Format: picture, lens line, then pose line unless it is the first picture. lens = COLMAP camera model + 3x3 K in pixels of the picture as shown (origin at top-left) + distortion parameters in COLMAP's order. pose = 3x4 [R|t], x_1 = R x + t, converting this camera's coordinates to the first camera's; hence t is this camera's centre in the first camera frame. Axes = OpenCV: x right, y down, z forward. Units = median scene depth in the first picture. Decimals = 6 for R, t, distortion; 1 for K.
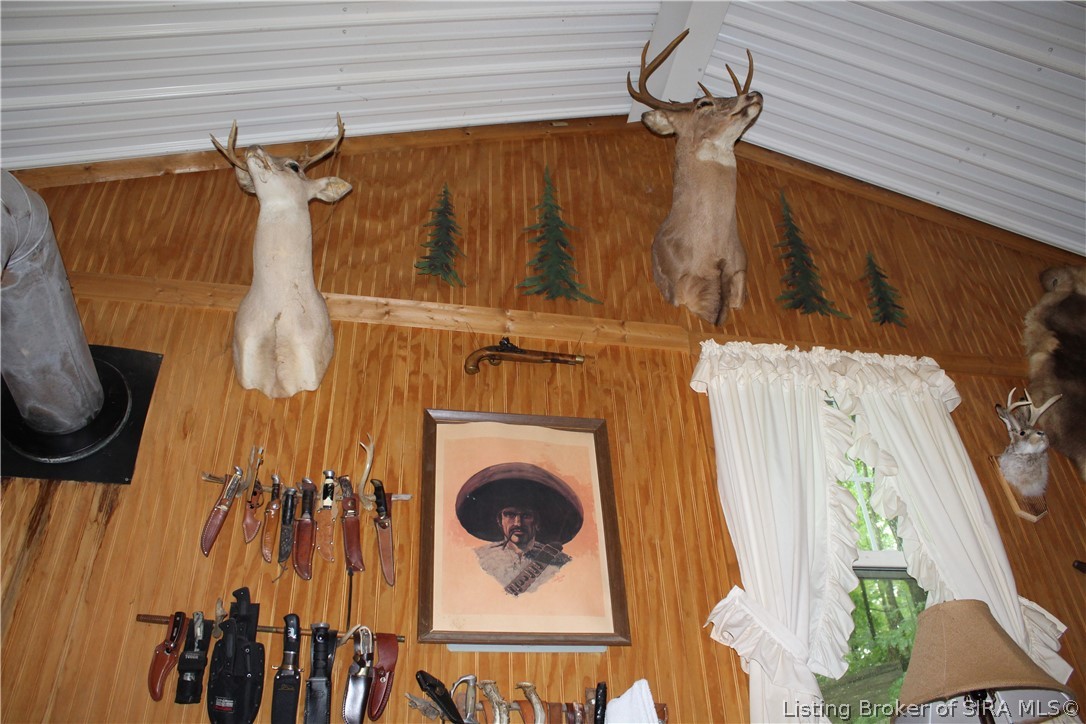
lens RADIAL K [[907.6, 0, 544.5], [0, 907.6, 365.7], [0, 0, 1]] dist [-0.159230, 0.135637]
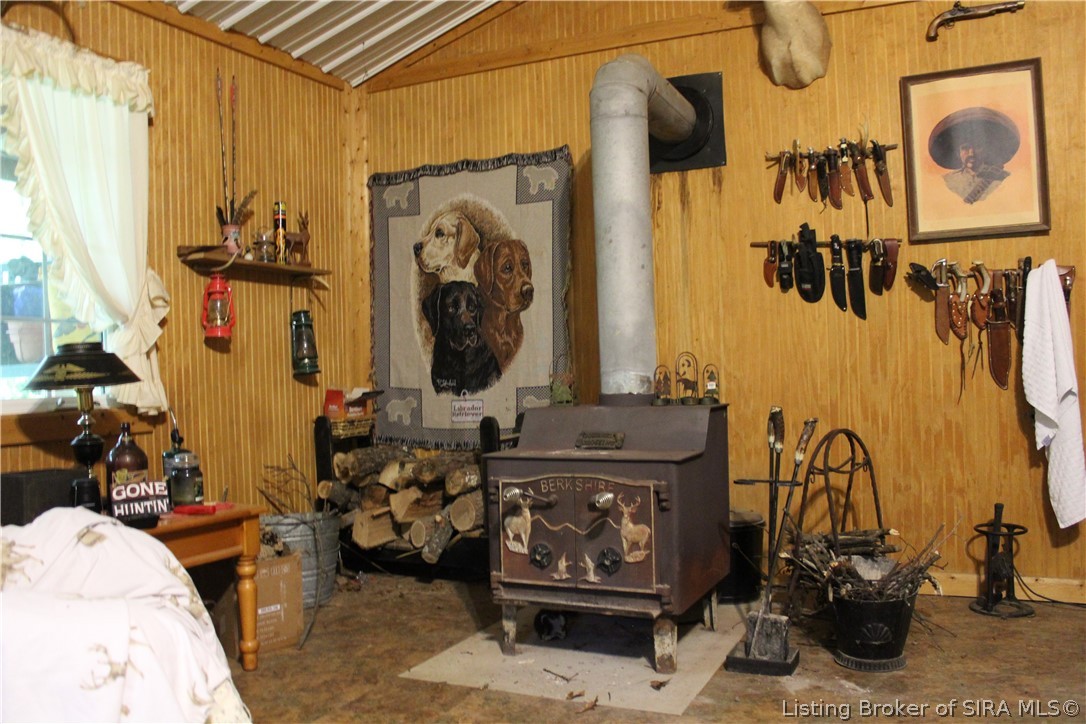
lens RADIAL K [[907.6, 0, 540.9], [0, 907.6, 369.3], [0, 0, 1]] dist [-0.159230, 0.135637]
pose [[0.823084, 0.016221, -0.567688, 0.215604], [0.340848, 0.785437, 0.516635, -0.547405], [0.454263, -0.618729, 0.640952, -0.498220]]
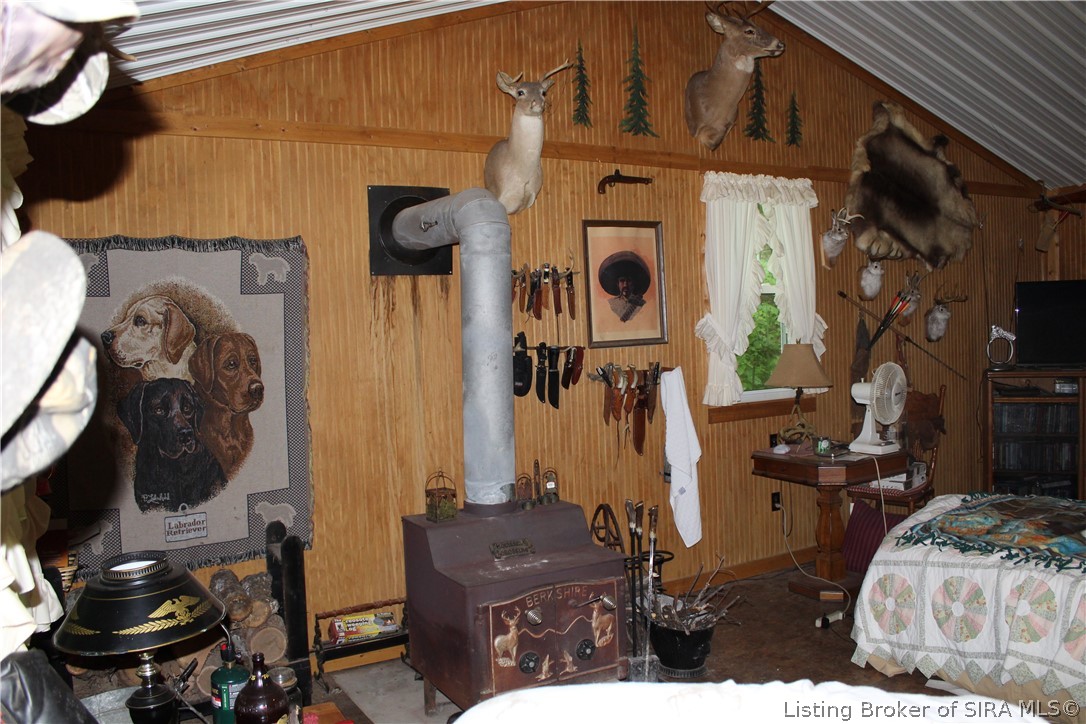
lens RADIAL K [[907.6, 0, 553.5], [0, 907.6, 375.5], [0, 0, 1]] dist [-0.159230, 0.135637]
pose [[0.938038, -0.014258, 0.346240, -0.899812], [-0.209697, 0.772100, 0.599908, -0.870611], [-0.275885, -0.635342, 0.721269, -0.578602]]
